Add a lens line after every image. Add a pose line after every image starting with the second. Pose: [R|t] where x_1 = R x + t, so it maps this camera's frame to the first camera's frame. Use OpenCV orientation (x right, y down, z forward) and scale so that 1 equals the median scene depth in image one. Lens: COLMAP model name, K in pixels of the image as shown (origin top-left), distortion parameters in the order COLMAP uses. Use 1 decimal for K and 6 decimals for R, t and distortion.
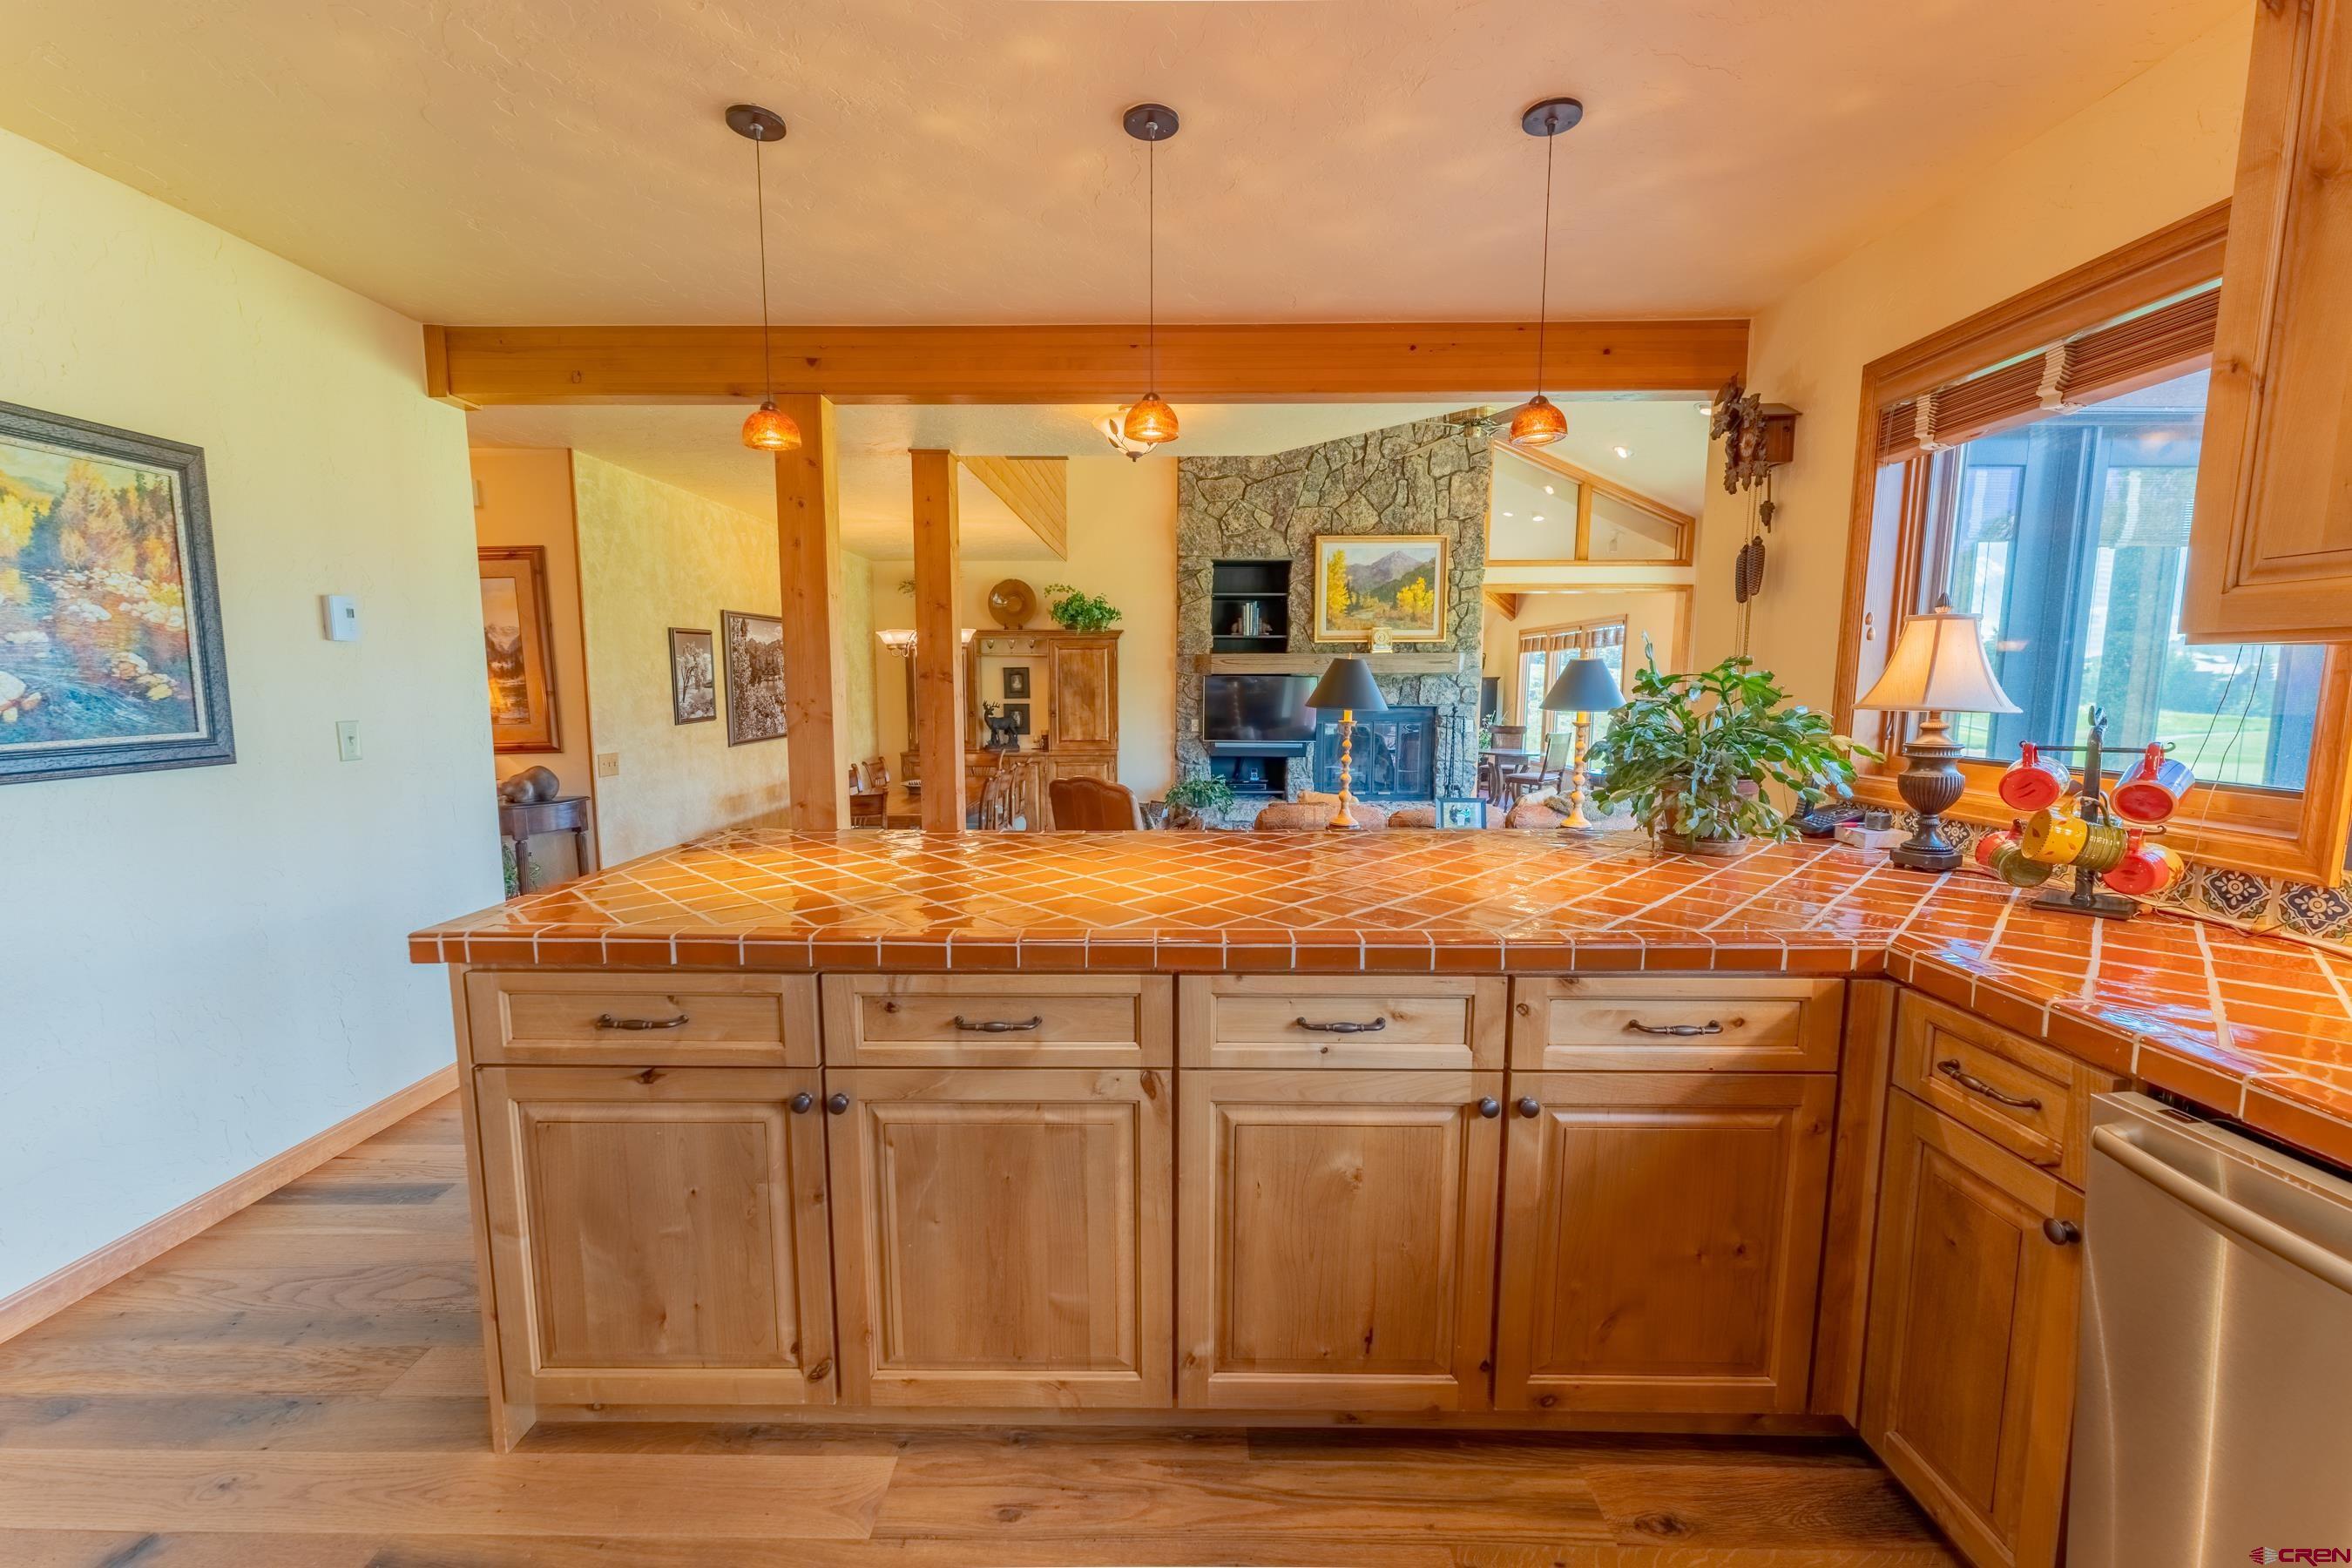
lens RADIAL K [[932.0, 0, 1172.8], [0, 932.0, 792.8], [0, 0, 1]] dist [0.000766, -0.000478]
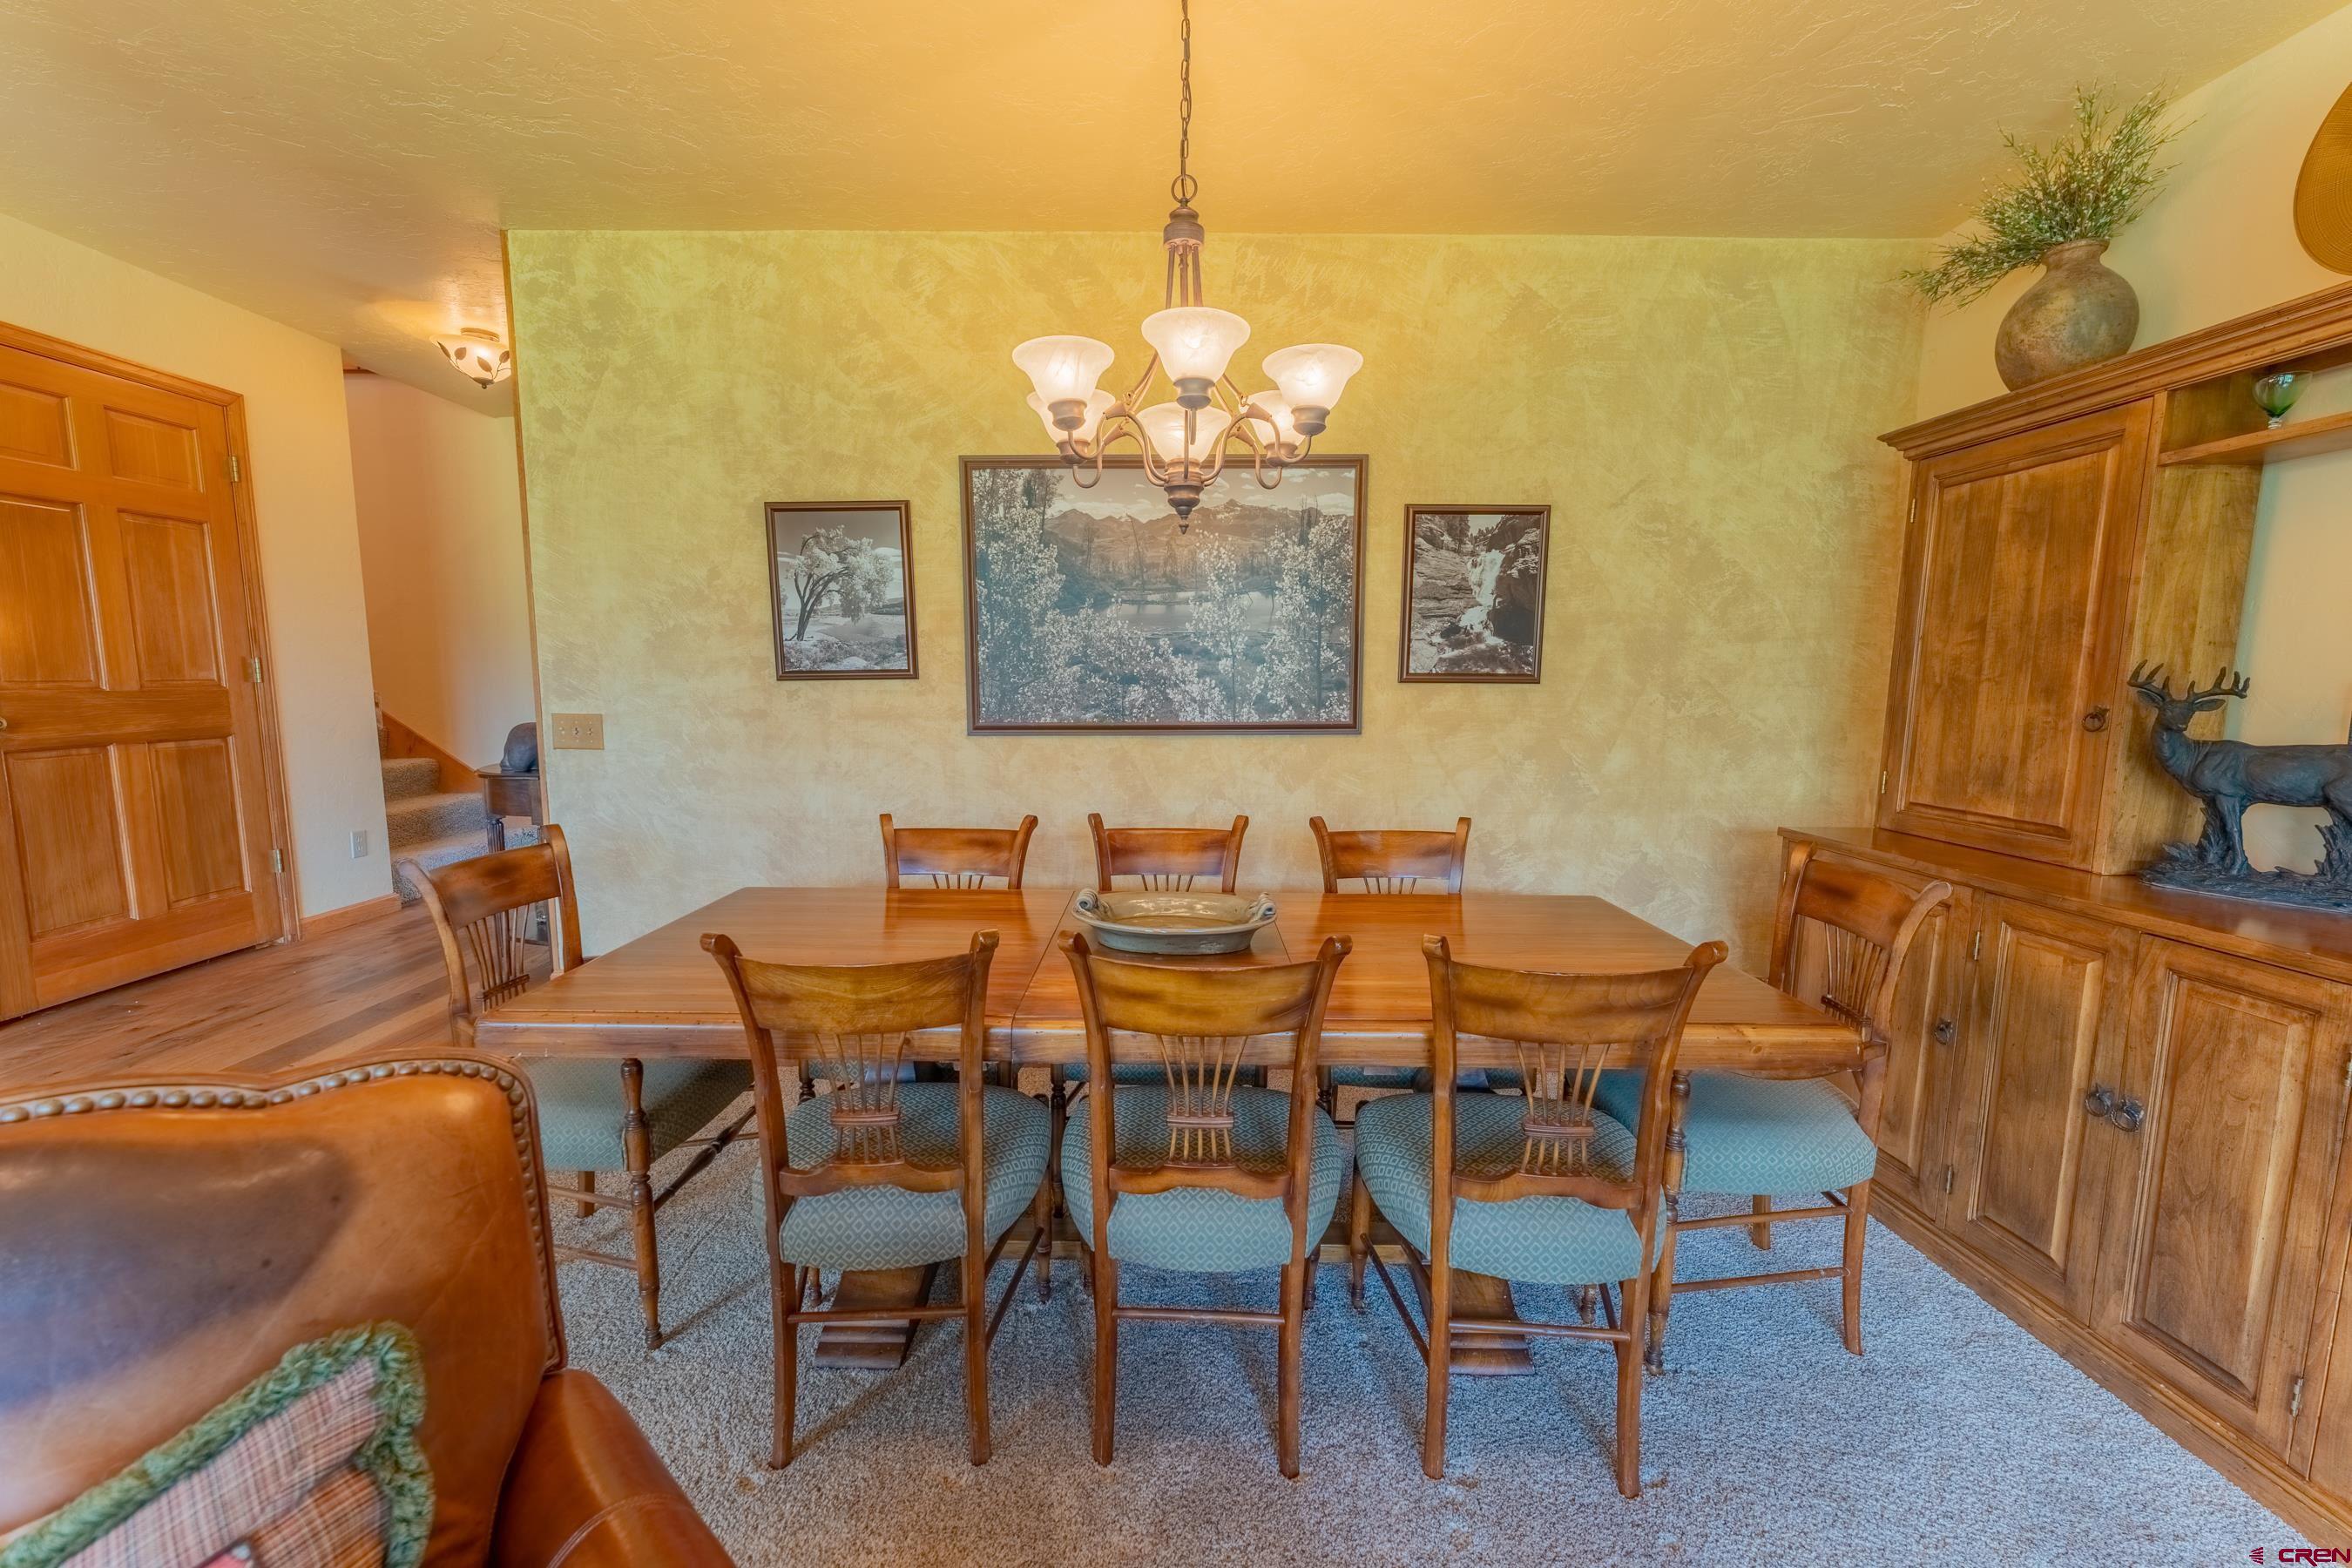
lens RADIAL K [[932.0, 0, 1175.3], [0, 932.0, 787.9], [0, 0, 1]] dist [0.000766, -0.000478]
pose [[0.013071, 0.120589, -0.992617, 0.019813], [-0.127779, 0.984764, 0.117952, -0.066263], [0.991717, 0.125294, 0.028281, 0.770819]]
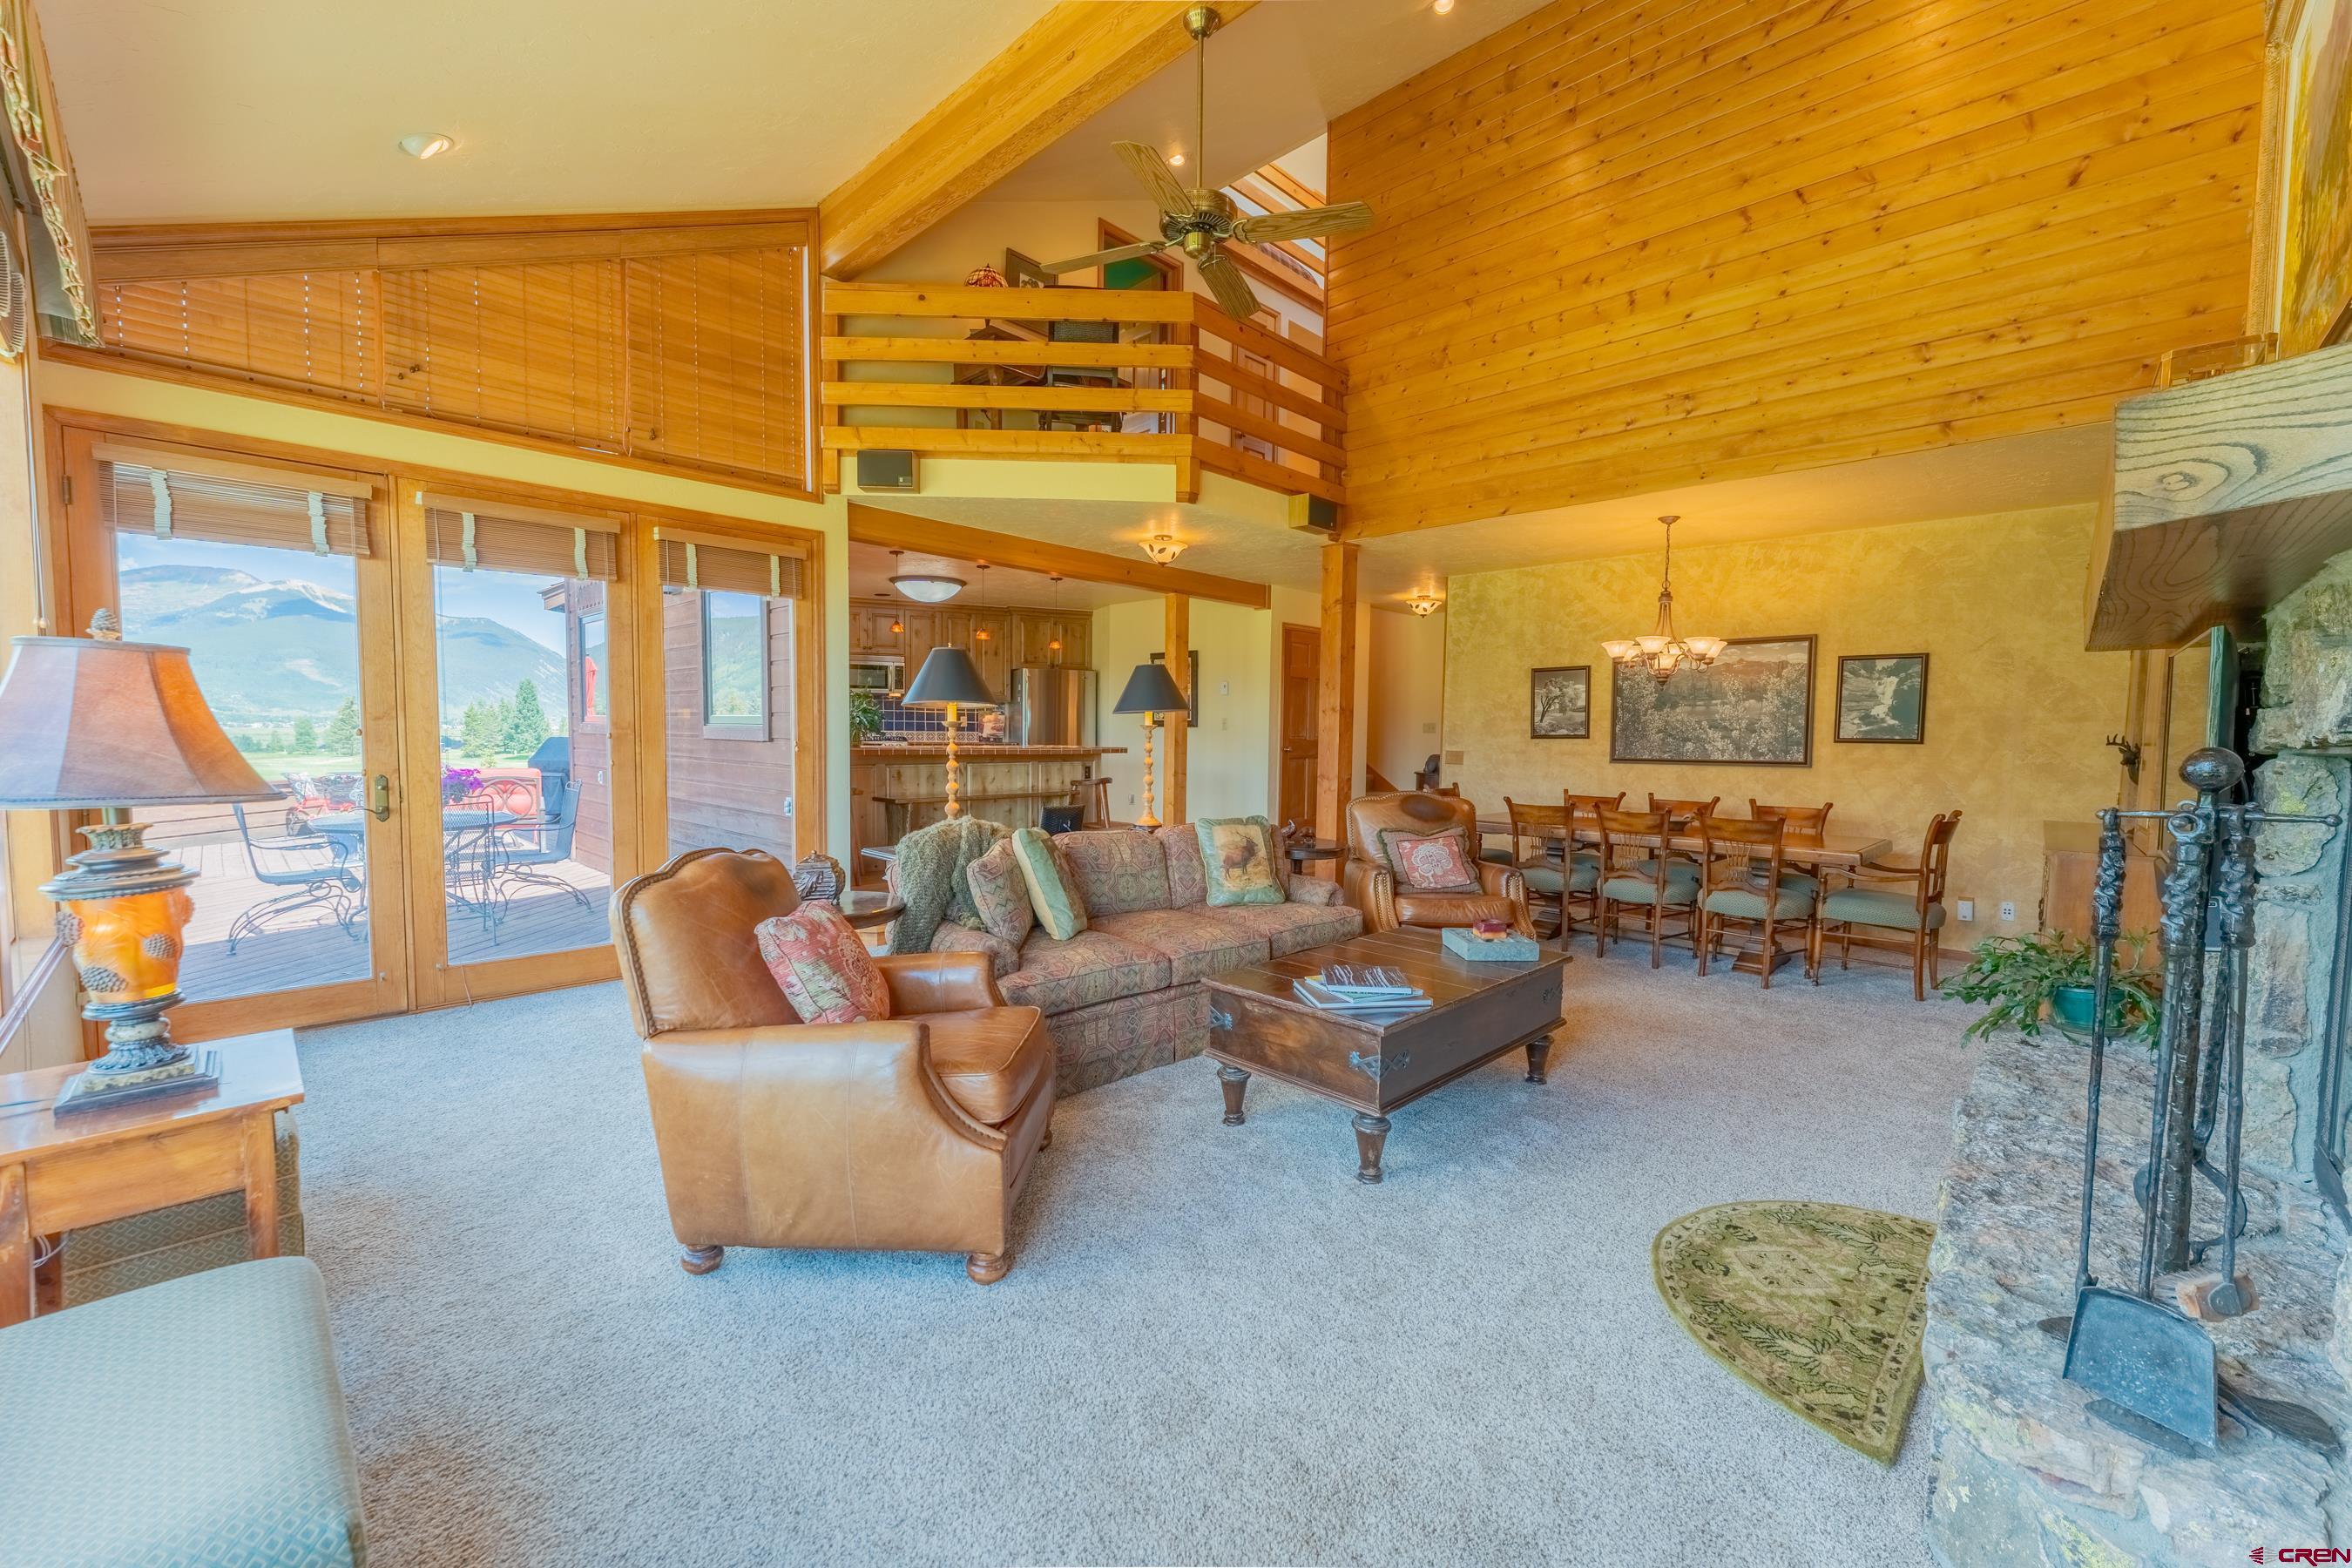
lens RADIAL K [[932.0, 0, 1175.0], [0, 932.0, 789.8], [0, 0, 1]] dist [0.000766, -0.000478]
pose [[-0.688190, 0.042057, -0.724310, 0.523940], [-0.097760, 0.983839, 0.150012, -0.096588], [0.718914, 0.174045, -0.672957, 0.981271]]
